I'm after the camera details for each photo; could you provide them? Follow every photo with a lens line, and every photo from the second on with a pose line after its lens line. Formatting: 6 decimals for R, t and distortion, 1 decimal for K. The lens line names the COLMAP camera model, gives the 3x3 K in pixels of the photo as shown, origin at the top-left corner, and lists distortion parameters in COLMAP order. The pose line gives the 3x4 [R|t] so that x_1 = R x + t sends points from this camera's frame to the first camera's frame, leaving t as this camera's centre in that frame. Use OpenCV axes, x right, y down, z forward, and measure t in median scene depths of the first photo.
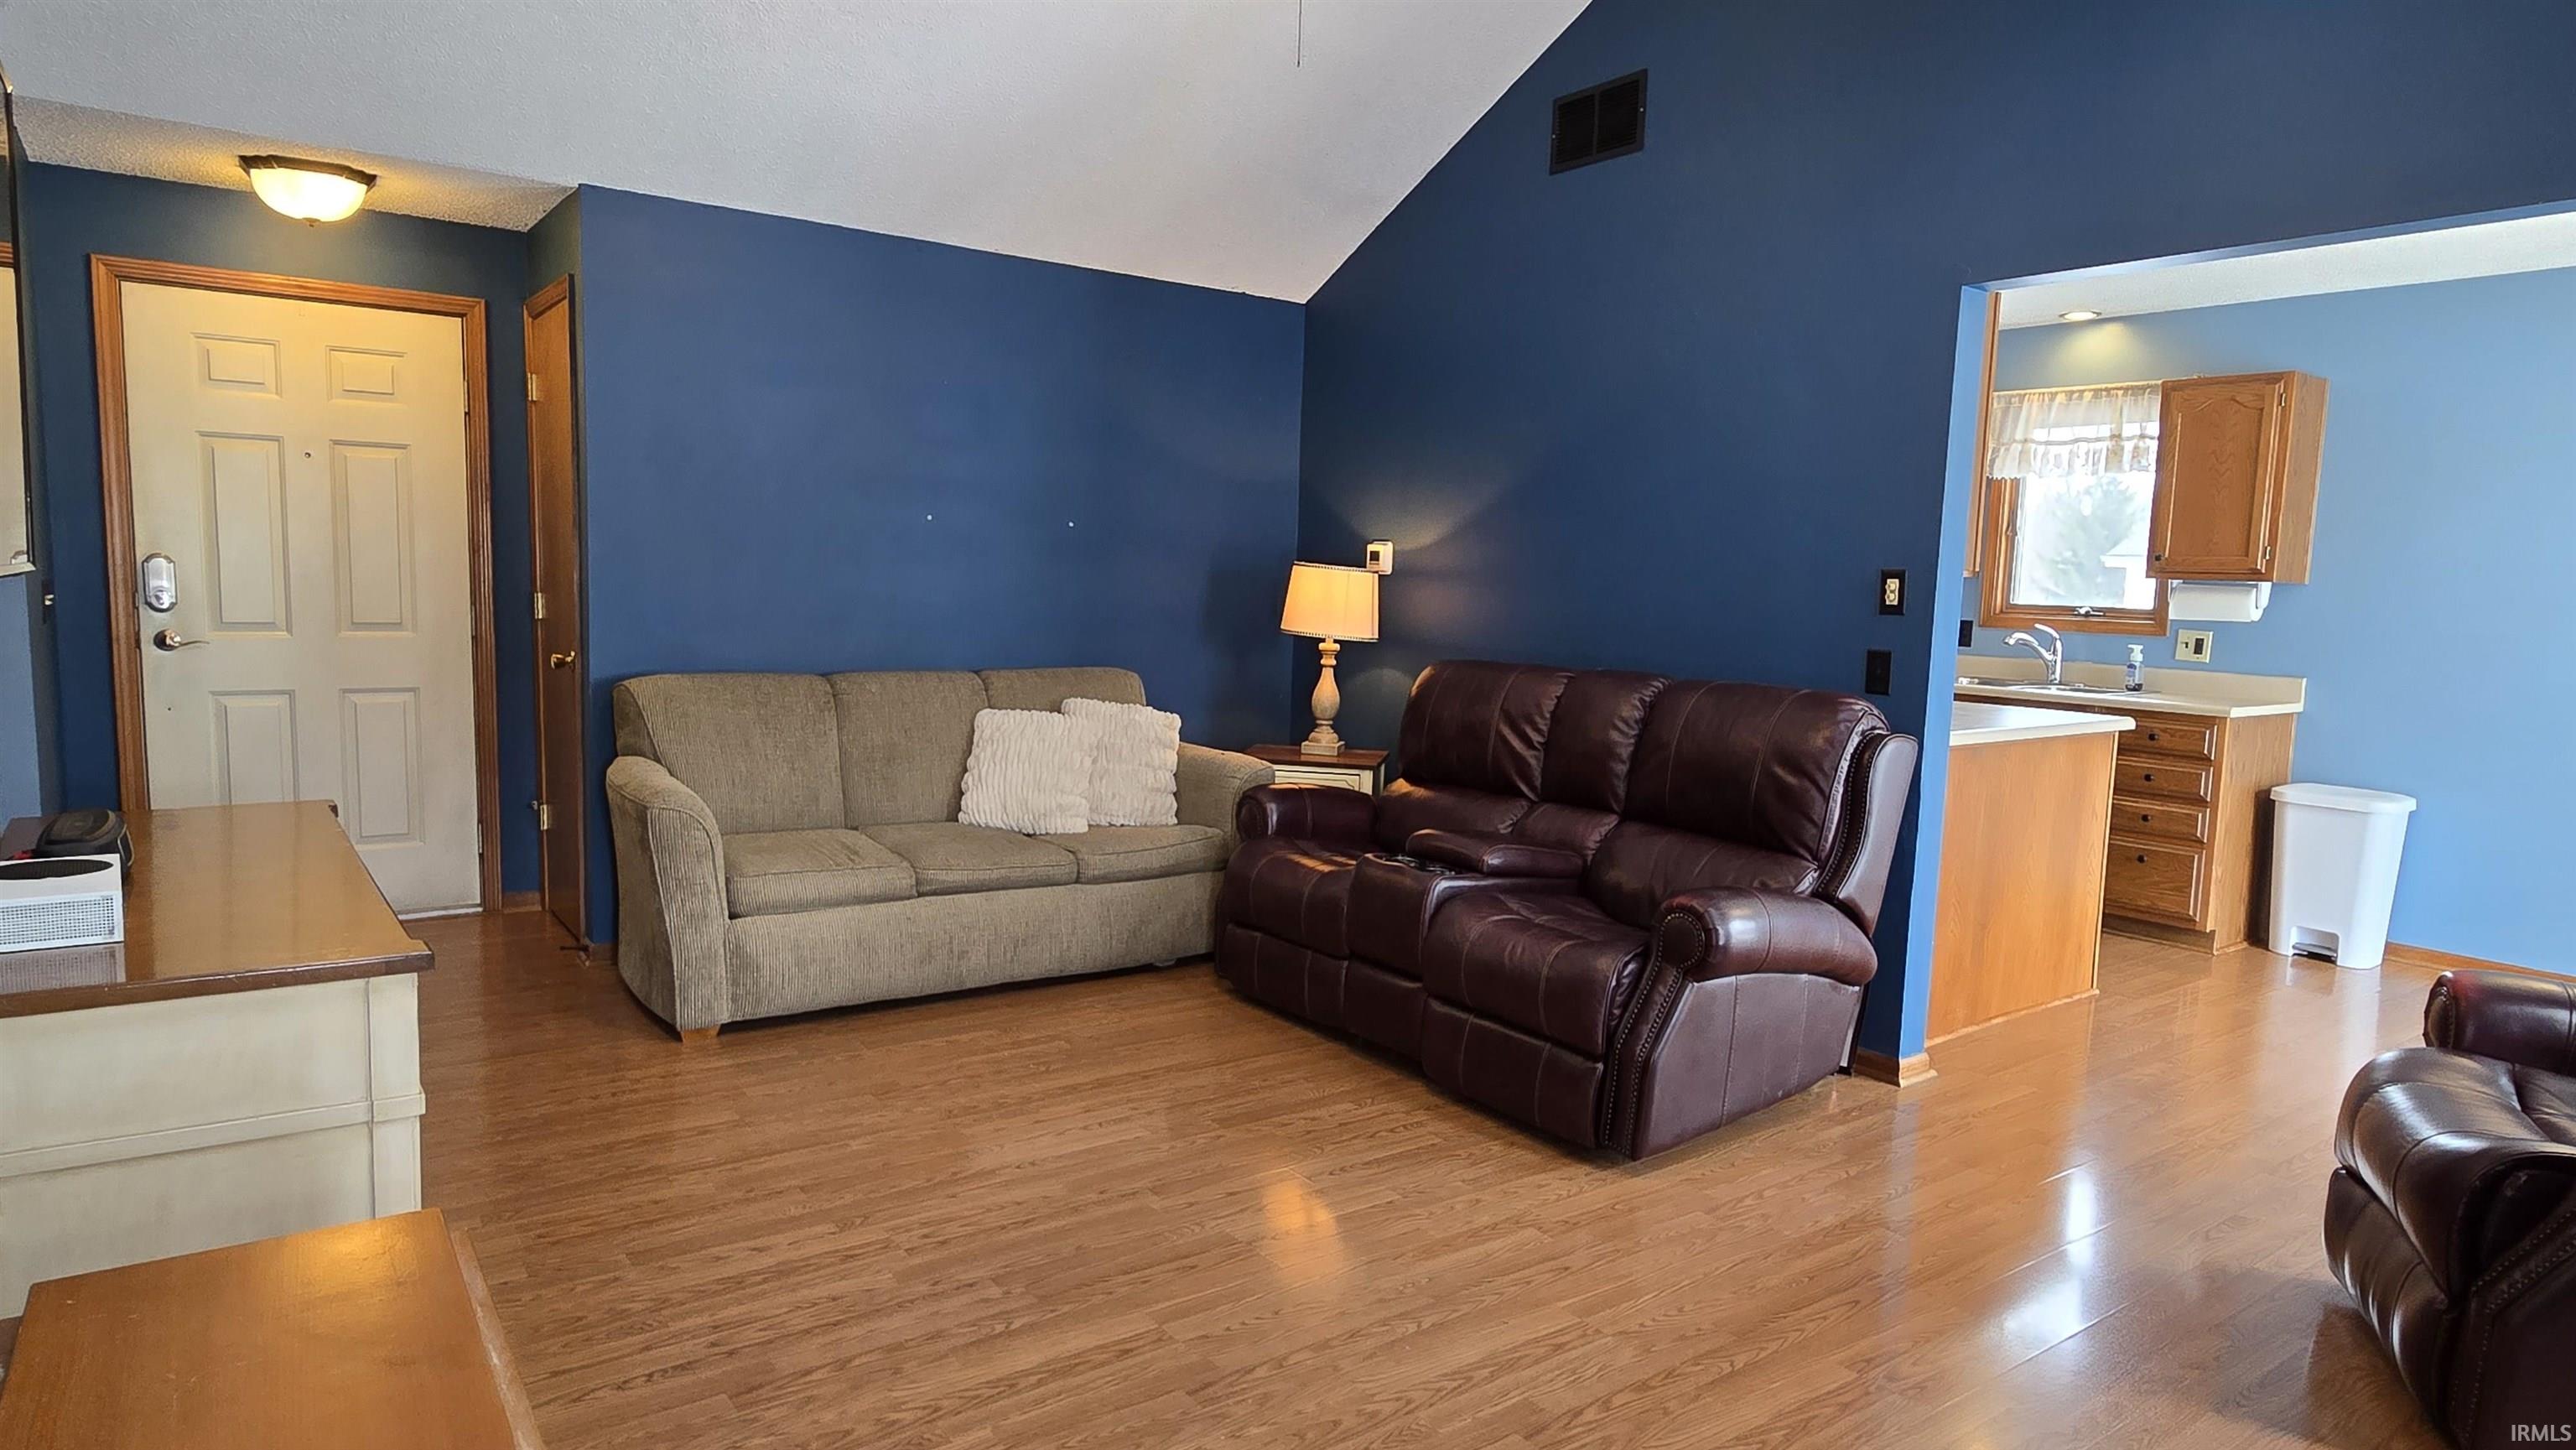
lens RADIAL K [[1492.3, 0, 1284.3], [0, 1492.3, 732.0], [0, 0, 1]] dist [-0.001686, -0.000093]
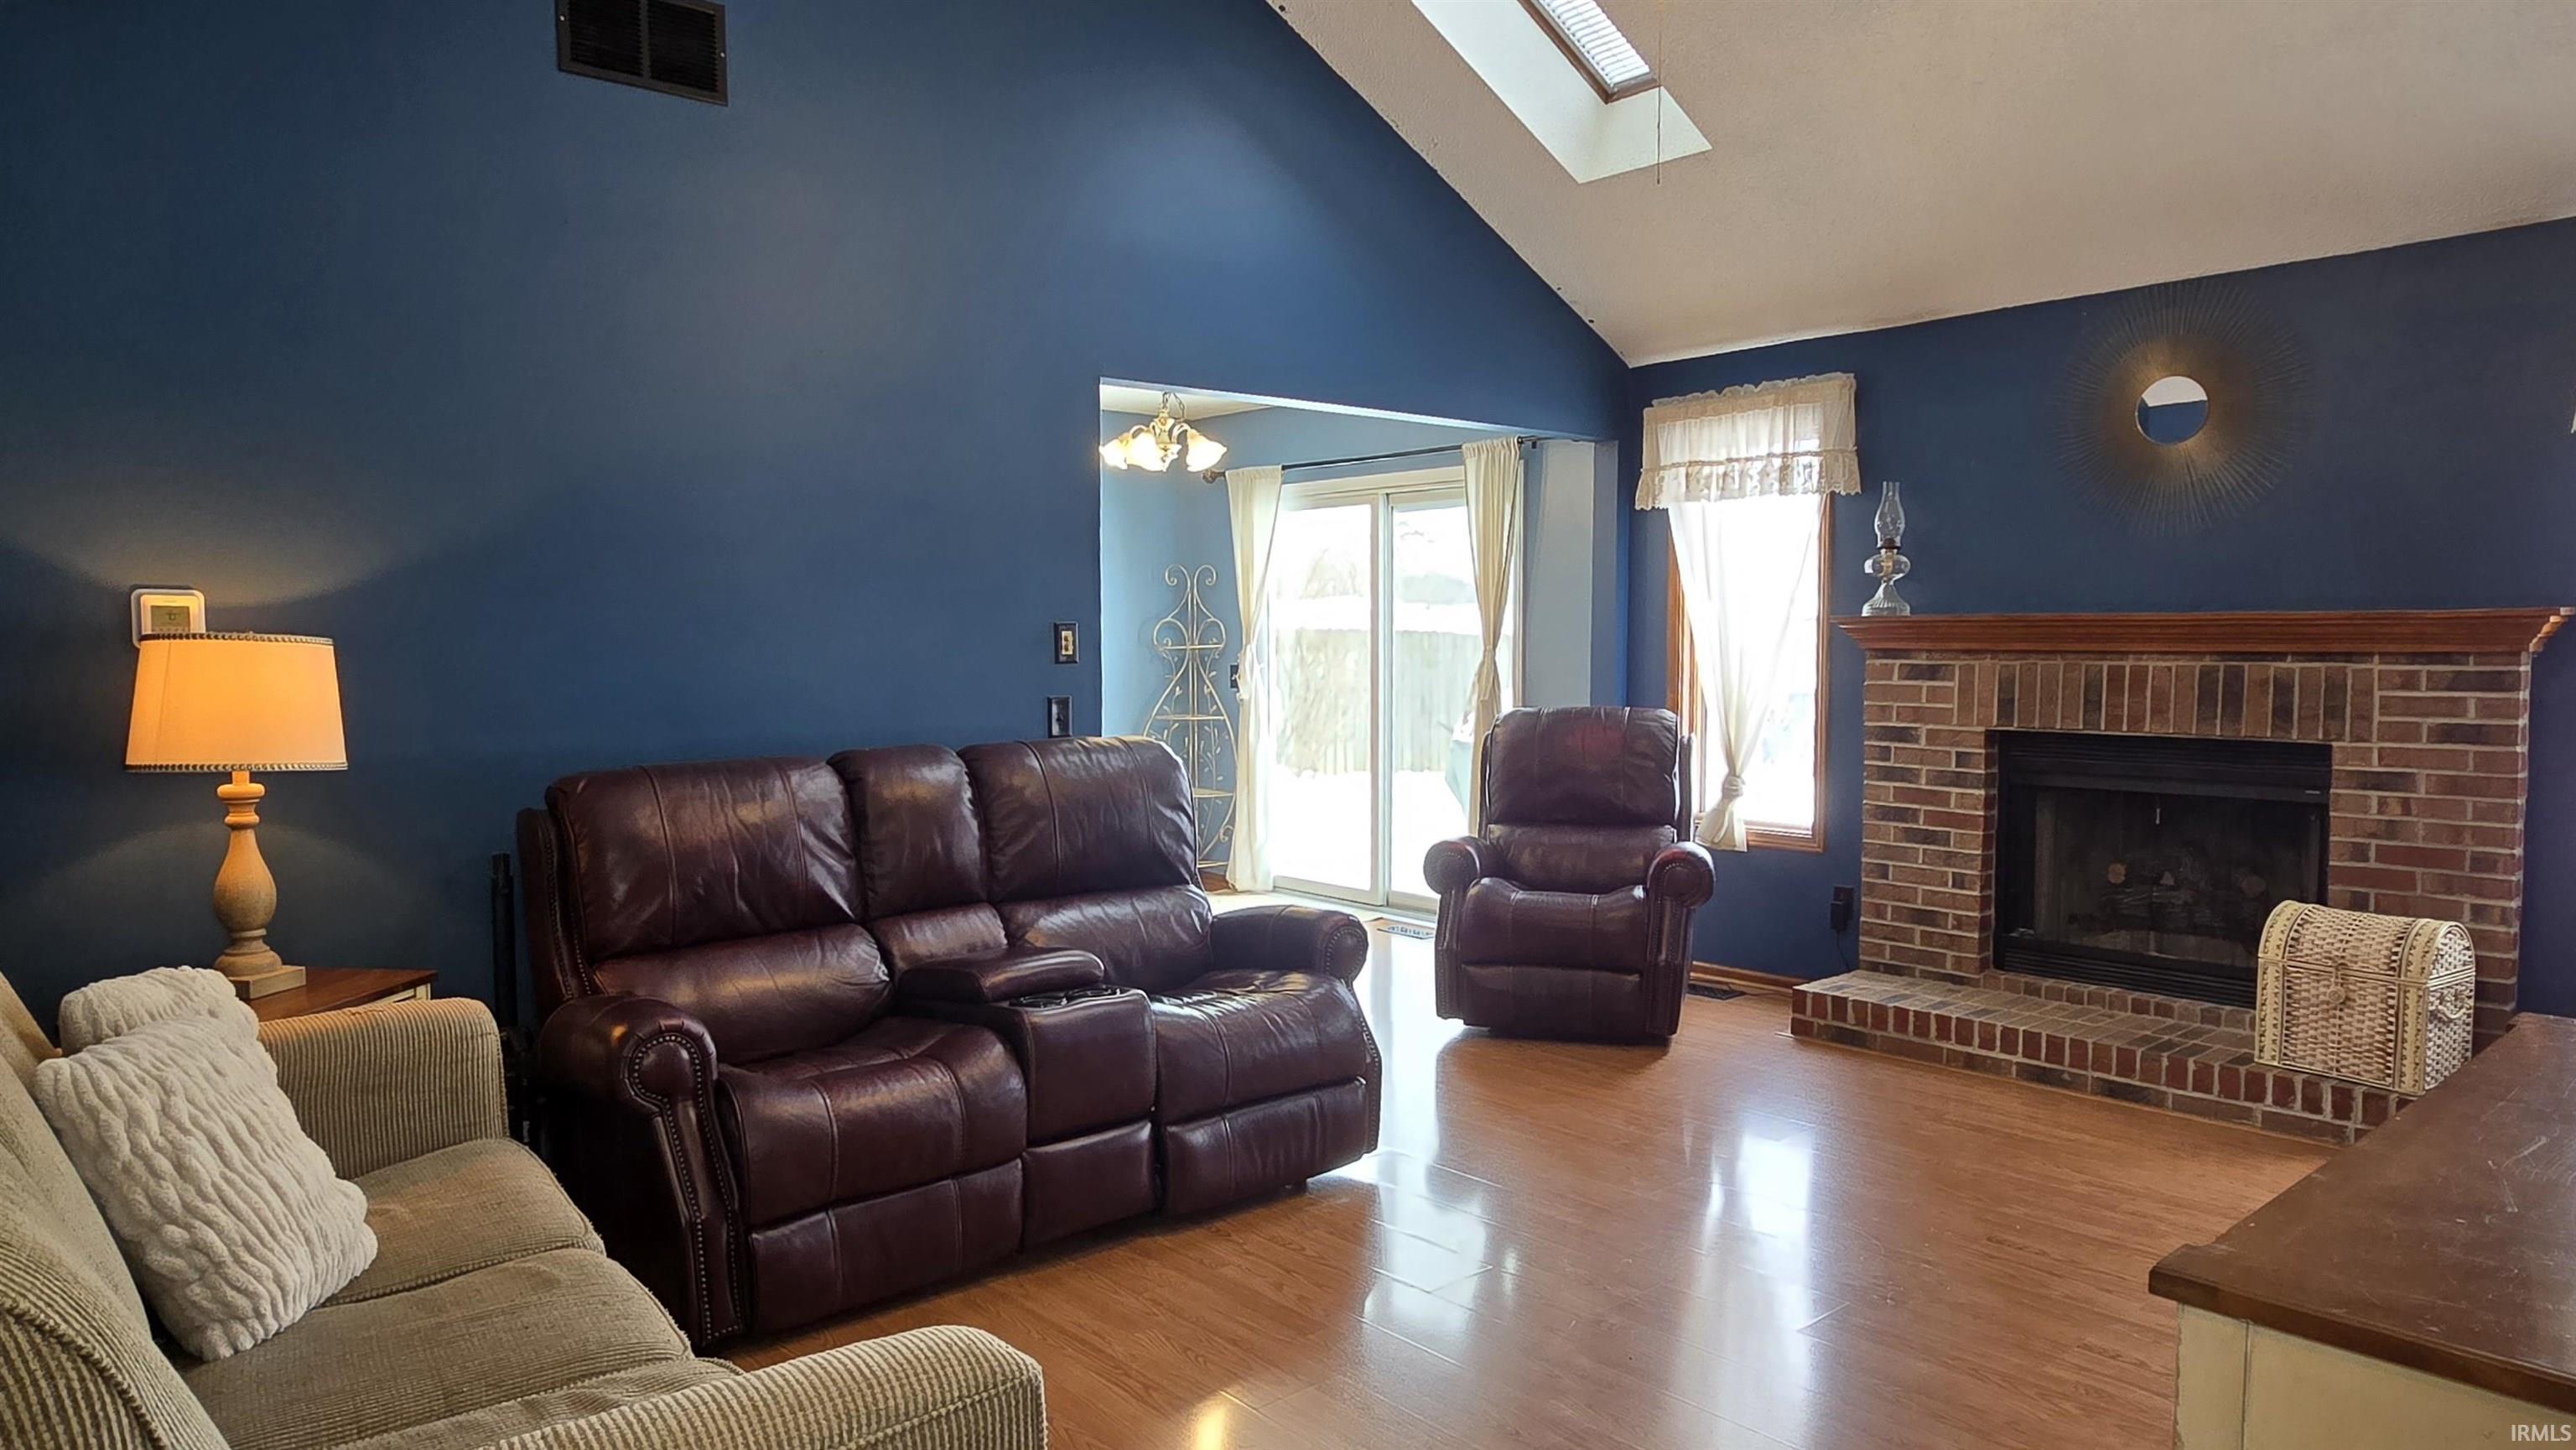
lens RADIAL K [[1600.4, 0, 1296.4], [0, 1600.4, 744.9], [0, 0, 1]] dist [0.000365, -0.001332]
pose [[-0.086241, -0.098910, 0.991352, -0.714210], [0.110832, 0.987931, 0.108210, -0.117298], [-0.990090, 0.119206, -0.074237, 0.858268]]
